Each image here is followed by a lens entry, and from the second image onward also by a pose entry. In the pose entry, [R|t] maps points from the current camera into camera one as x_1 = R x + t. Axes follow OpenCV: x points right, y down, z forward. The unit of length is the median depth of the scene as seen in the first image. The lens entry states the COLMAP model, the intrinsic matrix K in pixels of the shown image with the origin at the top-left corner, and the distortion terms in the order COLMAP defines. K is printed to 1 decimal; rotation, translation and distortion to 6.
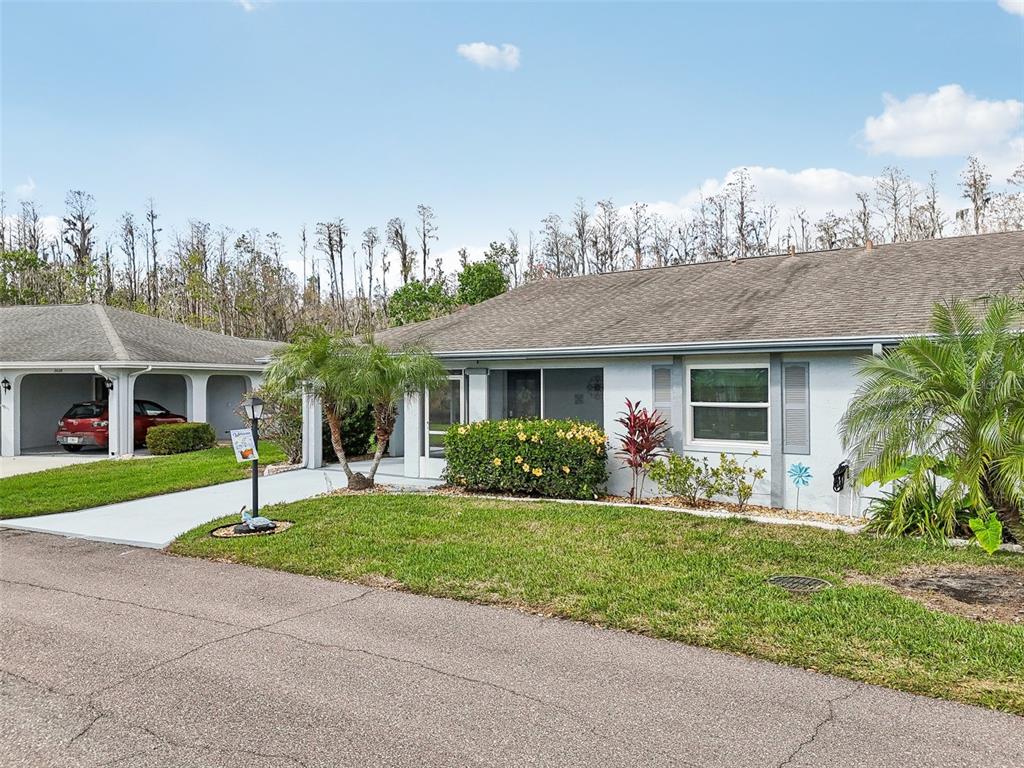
lens RADIAL K [[770.8, 0, 512.0], [0, 770.8, 384.0], [0, 0, 1]] dist [0.076274, -0.070940]
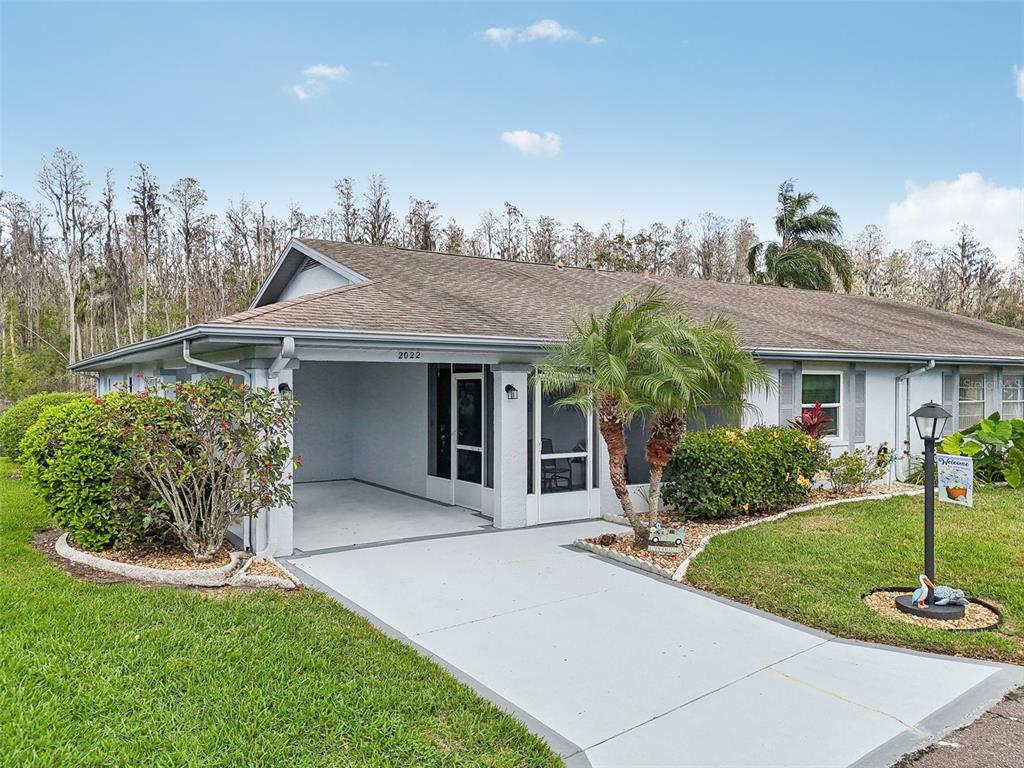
lens RADIAL K [[779.1, 0, 514.8], [0, 779.1, 397.1], [0, 0, 1]] dist [0.053747, -0.008969]
pose [[0.358545, -0.005826, 0.933494, -0.888249], [-0.000877, 0.999978, 0.006578, 0.006152], [-0.933512, -0.003177, 0.358532, 0.909458]]
